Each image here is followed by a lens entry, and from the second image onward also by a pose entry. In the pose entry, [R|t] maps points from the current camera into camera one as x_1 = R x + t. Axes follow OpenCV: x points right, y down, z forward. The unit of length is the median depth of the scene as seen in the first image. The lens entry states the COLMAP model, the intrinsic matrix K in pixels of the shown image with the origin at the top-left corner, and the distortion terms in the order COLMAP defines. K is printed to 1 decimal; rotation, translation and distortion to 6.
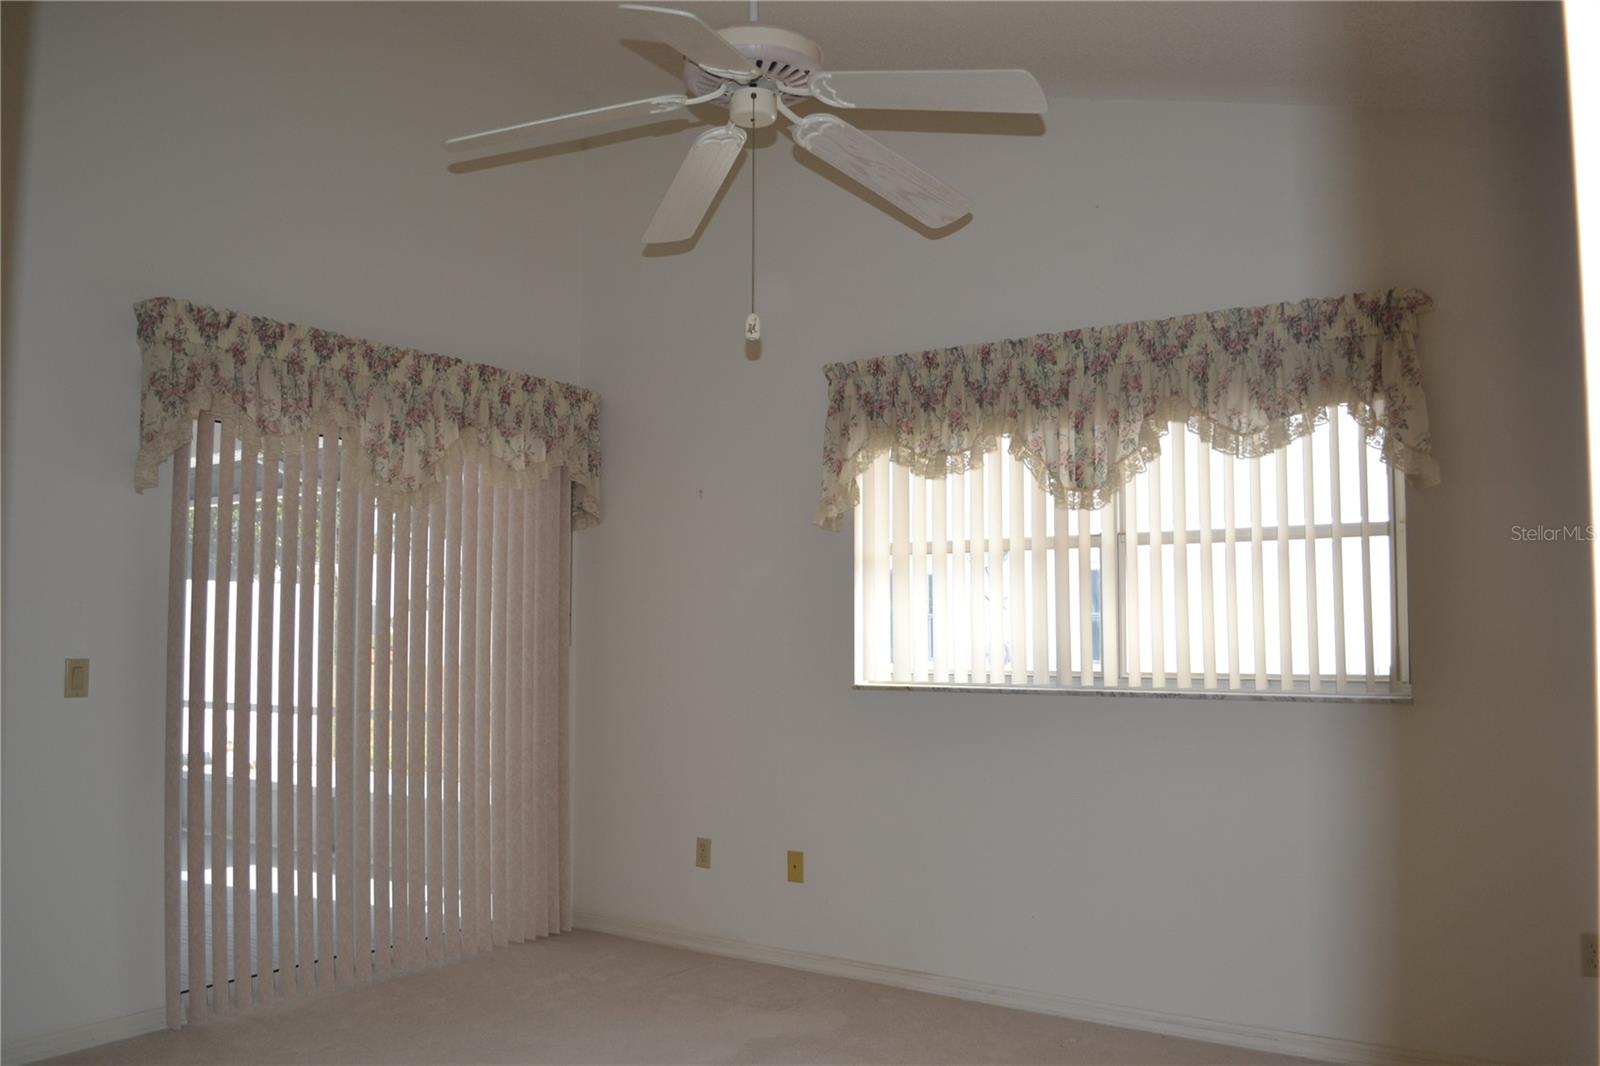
lens RADIAL K [[1256.0, 0, 819.1], [0, 1256.0, 537.5], [0, 0, 1]] dist [-0.082397, 0.007154]
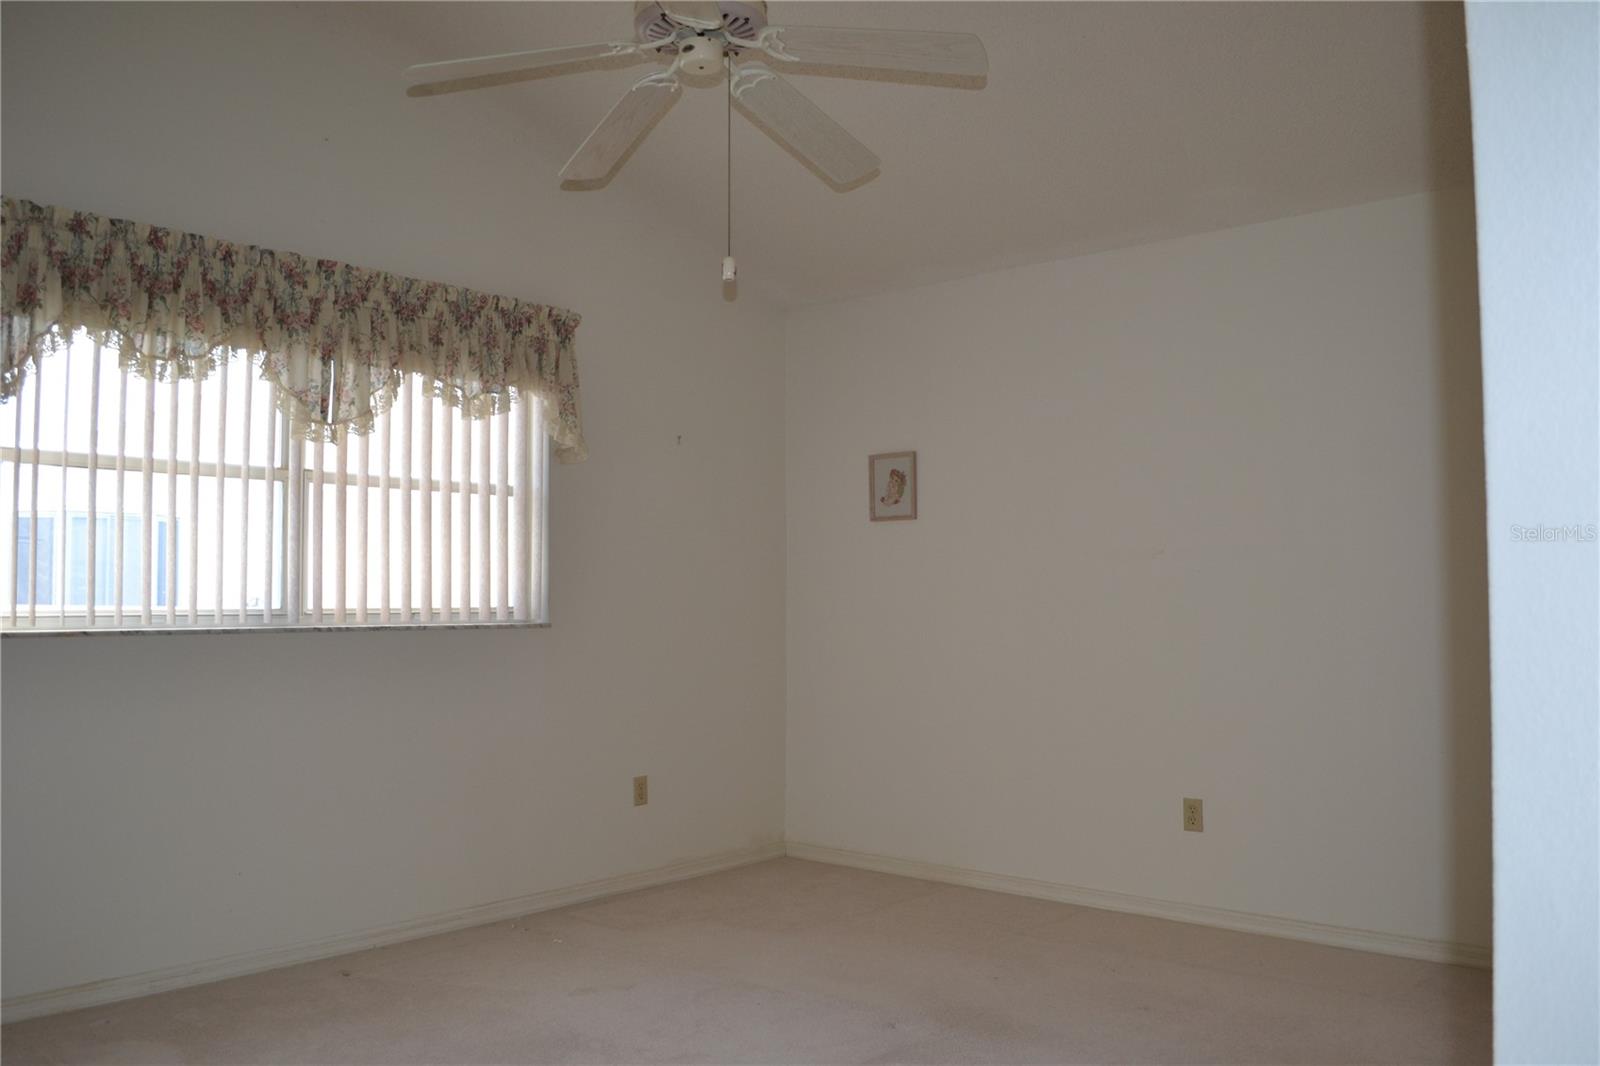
lens RADIAL K [[1256.0, 0, 819.1], [0, 1256.0, 537.5], [0, 0, 1]] dist [-0.082397, 0.007154]
pose [[0.133590, 0.034385, 0.990440, -0.692686], [-0.089314, 0.995749, -0.022523, 0.037645], [-0.987004, -0.085451, 0.136093, 0.470511]]
